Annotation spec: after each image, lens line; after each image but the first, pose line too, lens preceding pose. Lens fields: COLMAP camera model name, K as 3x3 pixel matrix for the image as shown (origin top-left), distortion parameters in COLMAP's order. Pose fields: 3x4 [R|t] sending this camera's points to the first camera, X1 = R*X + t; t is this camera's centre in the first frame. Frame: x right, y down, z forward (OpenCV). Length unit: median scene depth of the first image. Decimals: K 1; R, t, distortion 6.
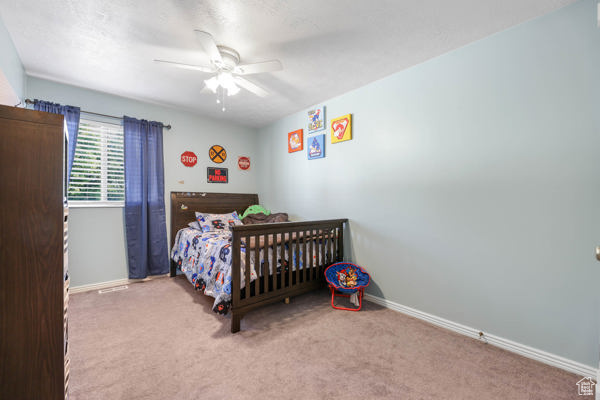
lens RADIAL K [[248.0, 0, 300.3], [0, 248.0, 200.6], [0, 0, 1]] dist [0.001694, -0.000769]
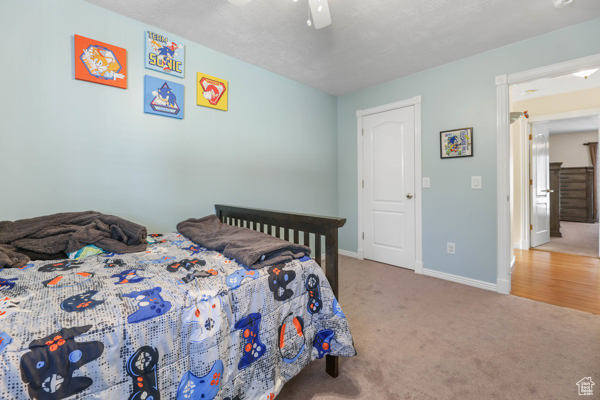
lens RADIAL K [[248.0, 0, 305.7], [0, 248.0, 184.5], [0, 0, 1]] dist [0.001694, -0.000769]
pose [[-0.044691, -0.006958, 0.998977, -0.583569], [0.007470, 0.999945, 0.007299, 0.002345], [-0.998973, 0.007789, -0.044636, 0.673358]]
